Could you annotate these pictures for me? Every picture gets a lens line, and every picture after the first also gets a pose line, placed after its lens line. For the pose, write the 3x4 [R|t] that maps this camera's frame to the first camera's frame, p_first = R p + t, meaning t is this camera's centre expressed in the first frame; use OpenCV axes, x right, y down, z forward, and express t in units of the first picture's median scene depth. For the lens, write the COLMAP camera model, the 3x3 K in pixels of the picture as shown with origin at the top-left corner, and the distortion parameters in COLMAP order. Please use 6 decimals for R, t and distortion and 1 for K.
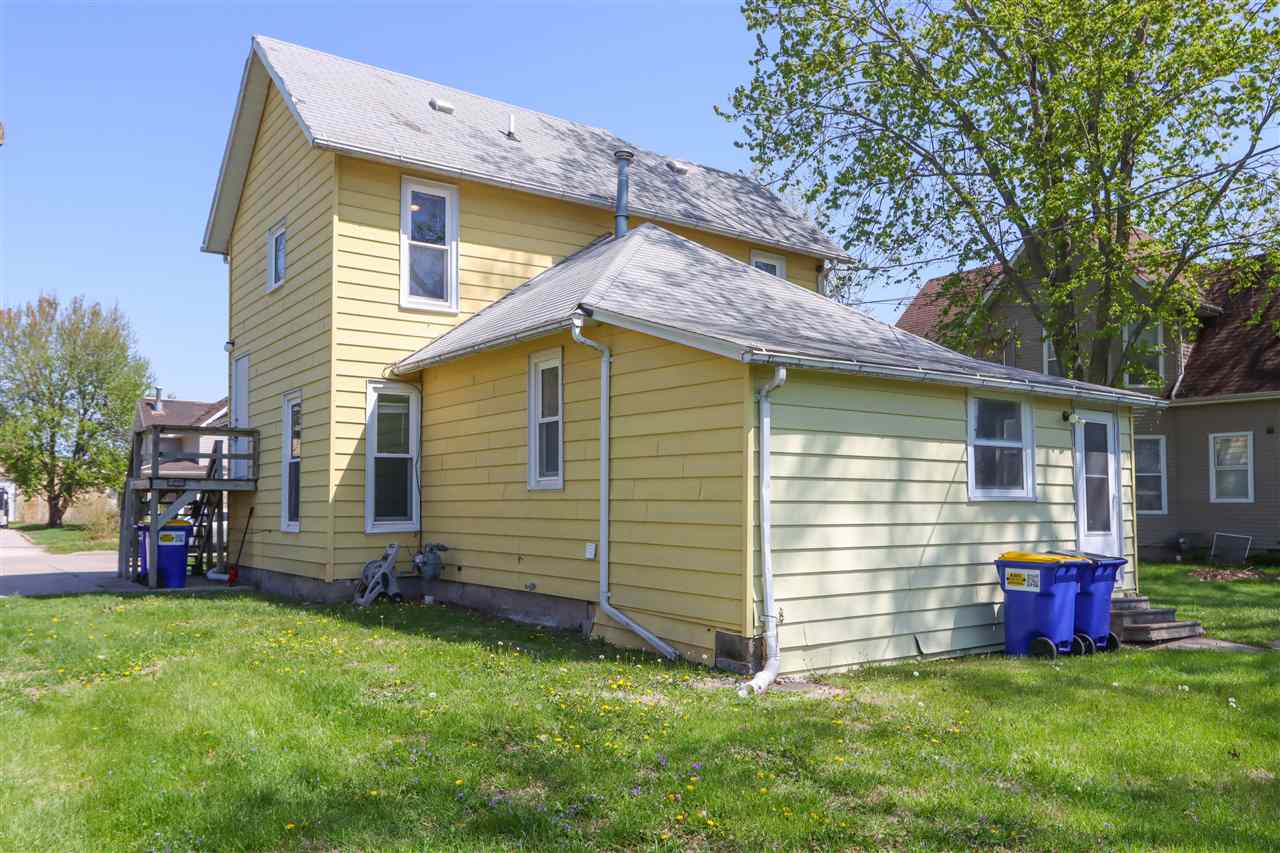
lens RADIAL K [[996.3, 0, 639.0], [0, 996.3, 429.4], [0, 0, 1]] dist [-0.001322, -0.000554]
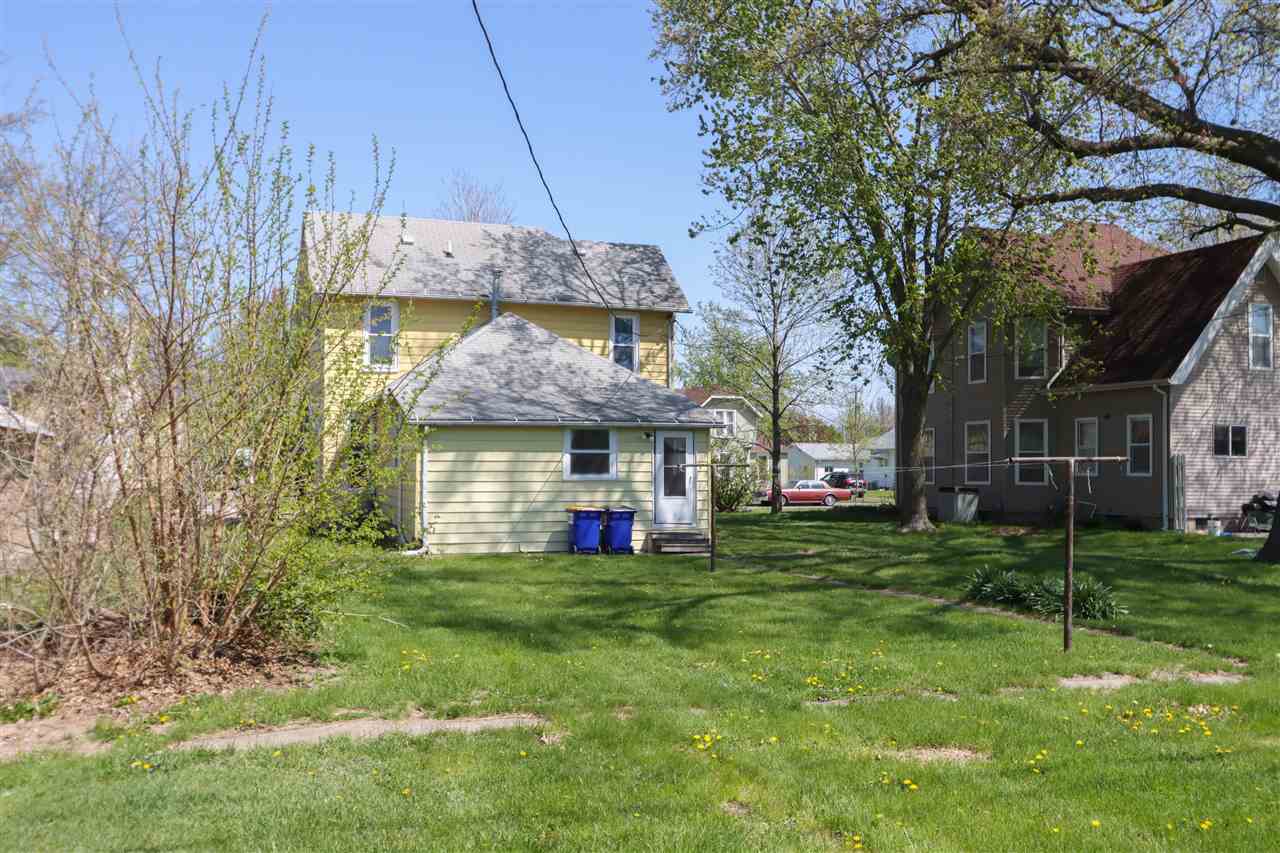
lens RADIAL K [[1194.5, 0, 640.0], [0, 1194.5, 426.5], [0, 0, 1]] dist [-0.018634, 0.014972]
pose [[0.954254, -0.001939, -0.298992, 1.145054], [0.018263, 0.998490, 0.051812, -0.154632], [0.298440, -0.054902, 0.952848, -1.217954]]
